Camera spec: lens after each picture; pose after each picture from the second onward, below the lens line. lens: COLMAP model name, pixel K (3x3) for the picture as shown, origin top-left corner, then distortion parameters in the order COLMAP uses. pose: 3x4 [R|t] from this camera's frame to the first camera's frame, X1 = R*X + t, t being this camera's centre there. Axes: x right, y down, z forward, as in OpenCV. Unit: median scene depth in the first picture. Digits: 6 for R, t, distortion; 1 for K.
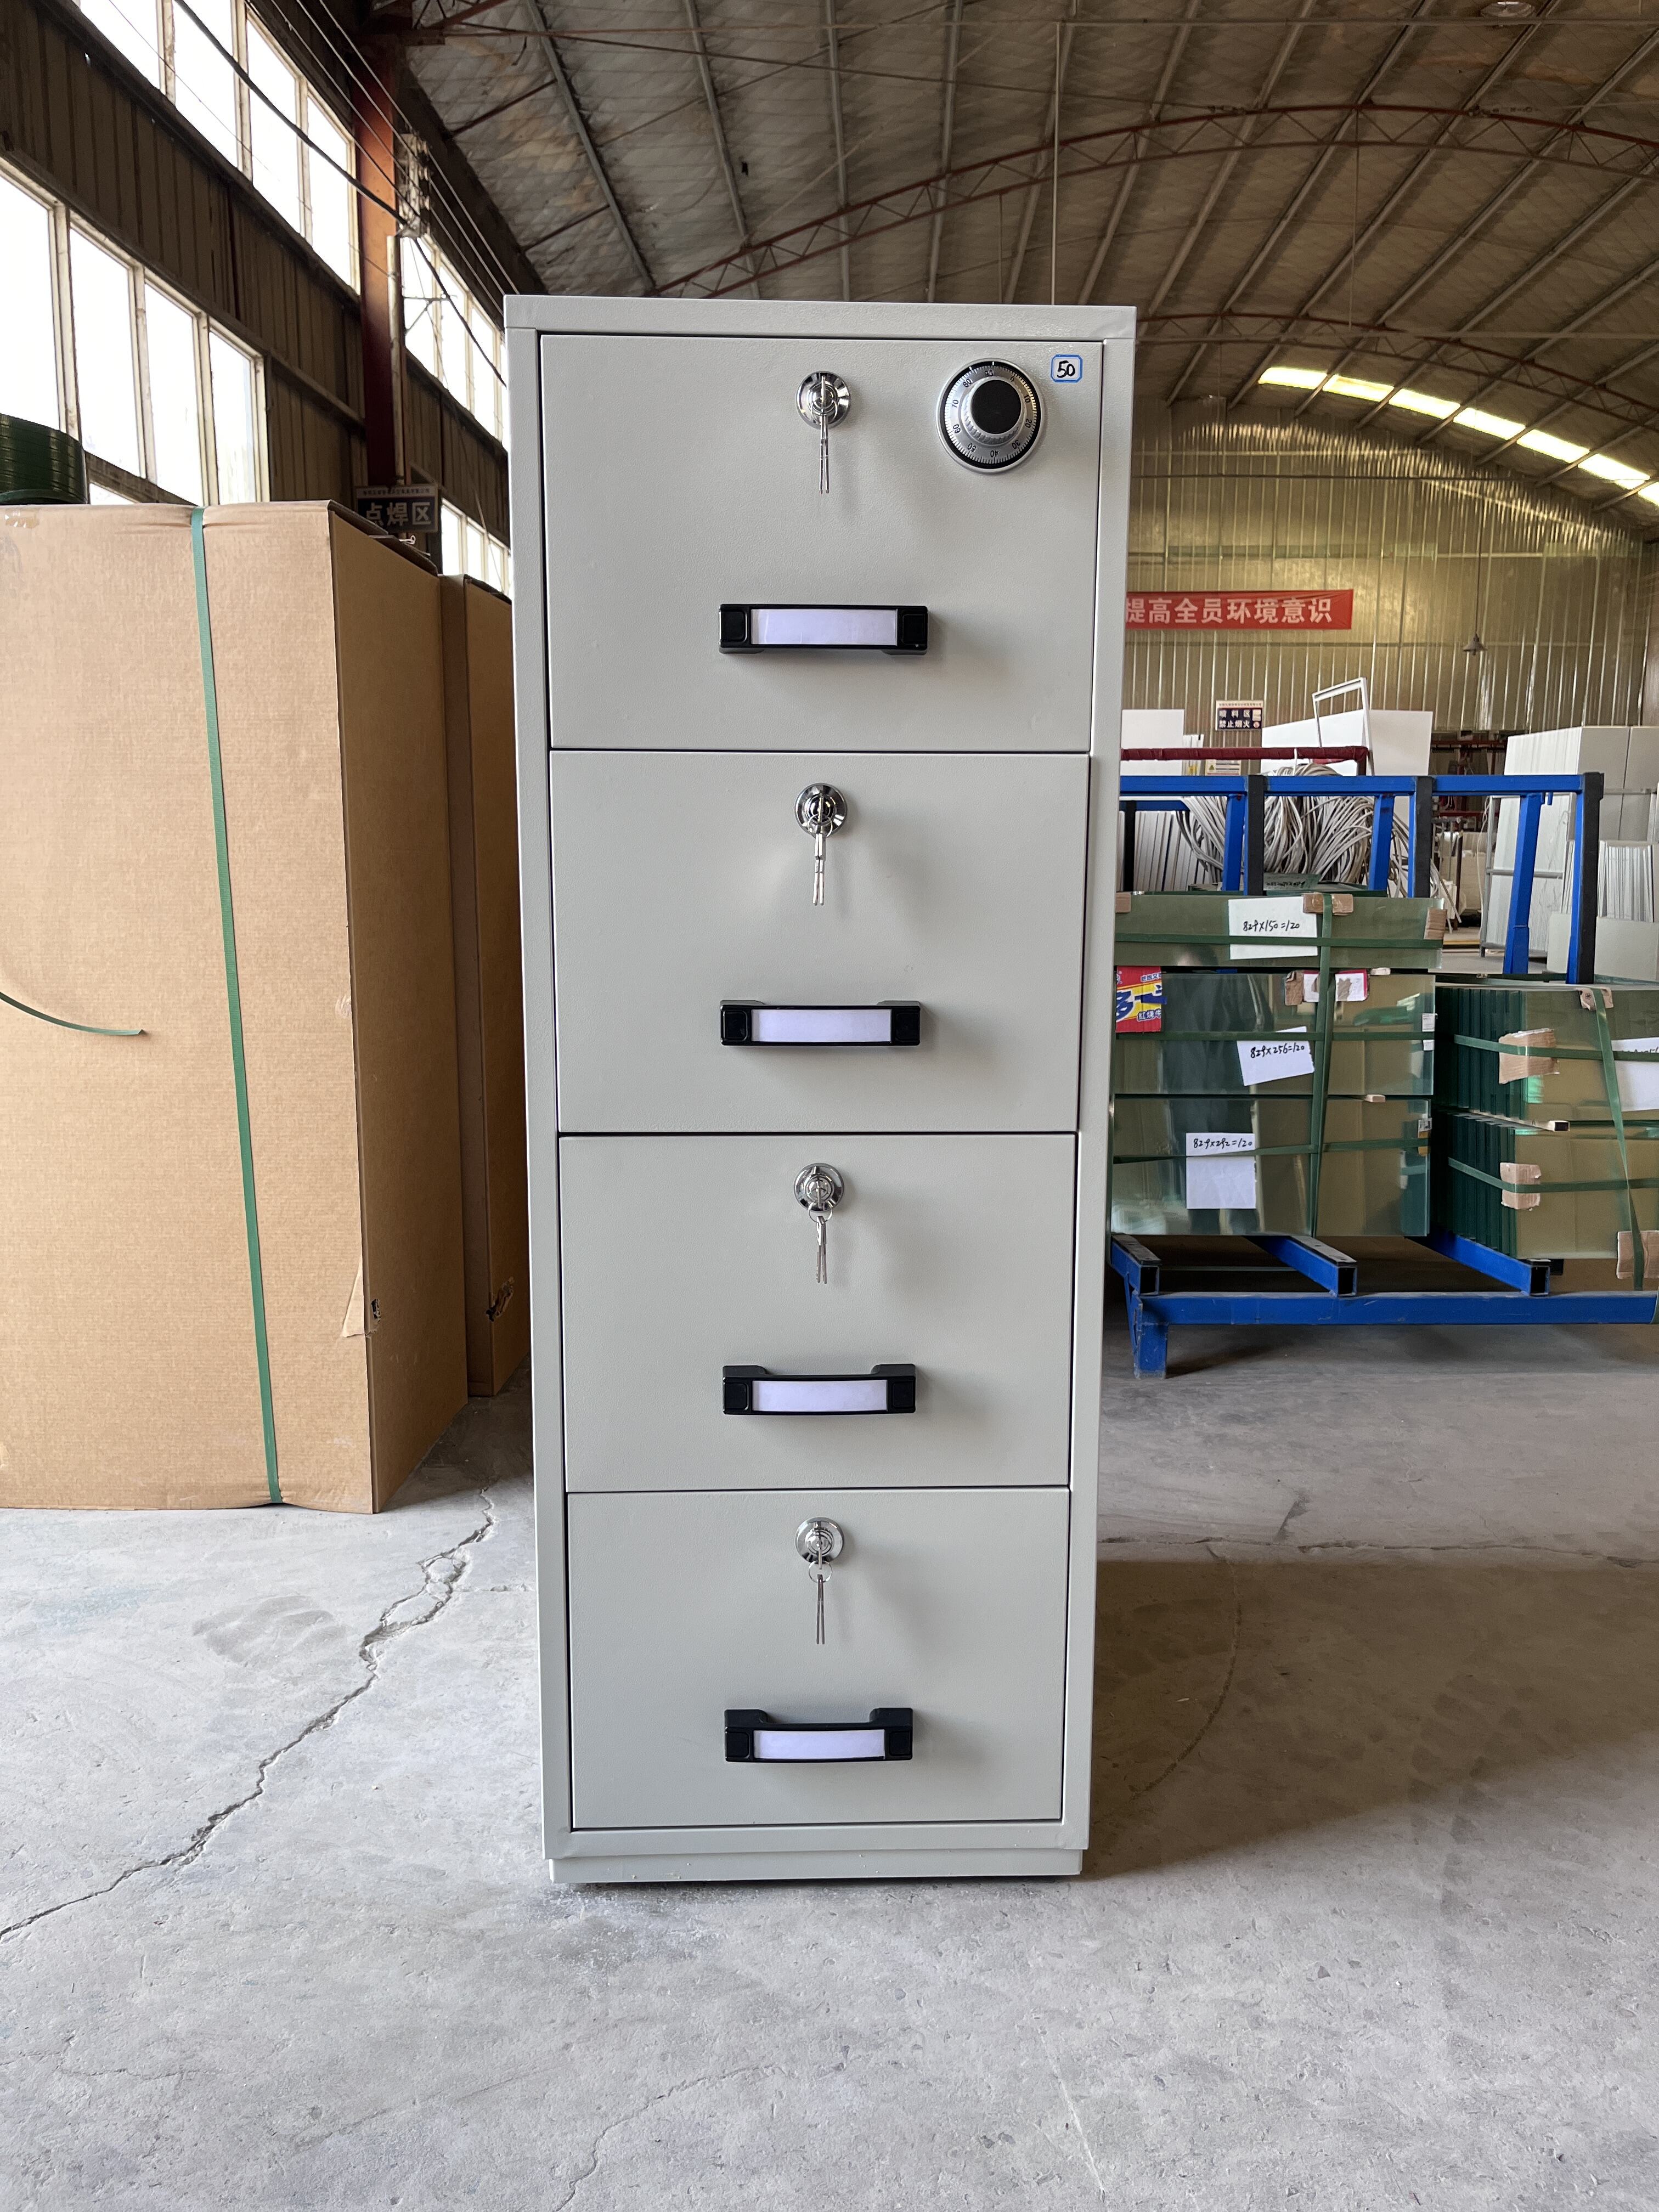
lens RADIAL K [[1691.1, 0, 835.5], [0, 1691.1, 1111.3], [0, 0, 1]] dist [0.072042, -0.104095]
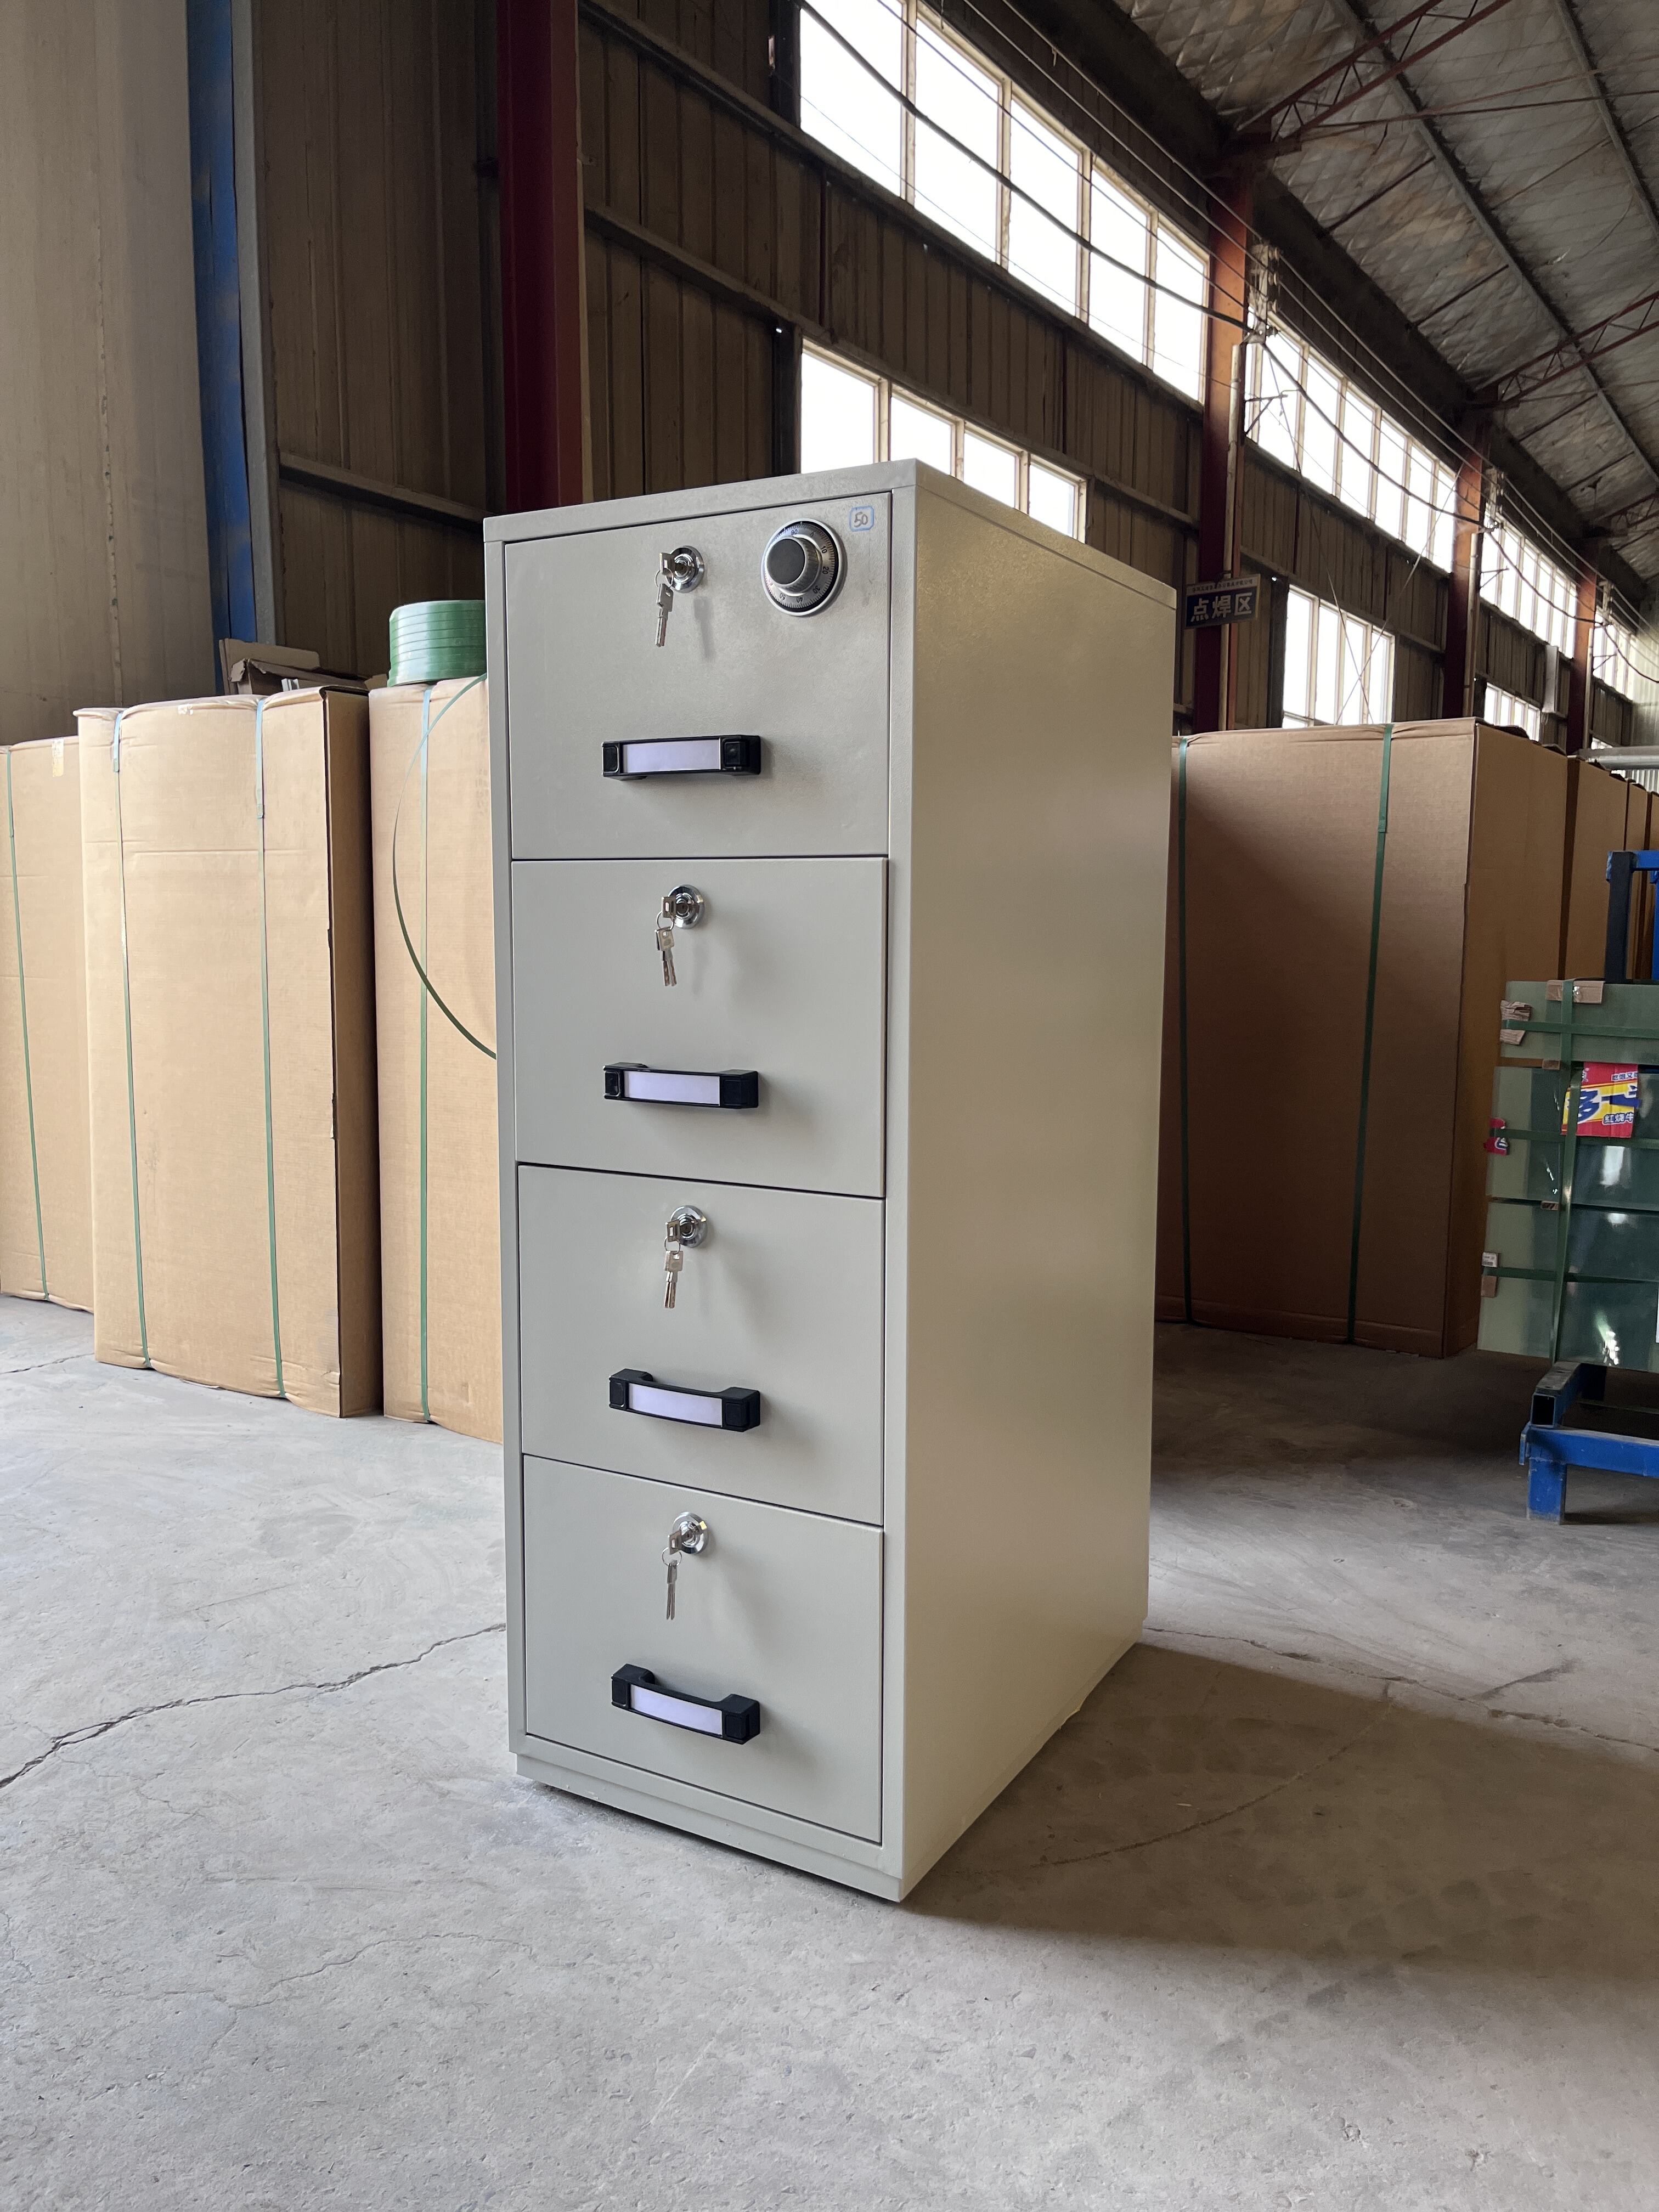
lens RADIAL K [[1691.1, 0, 835.5], [0, 1691.1, 1111.3], [0, 0, 1]] dist [0.072042, -0.104095]
pose [[0.849408, 0.062255, -0.524052, 0.332725], [-0.084330, 0.996269, -0.018334, -0.010267], [0.520955, 0.059766, 0.851489, 0.024293]]
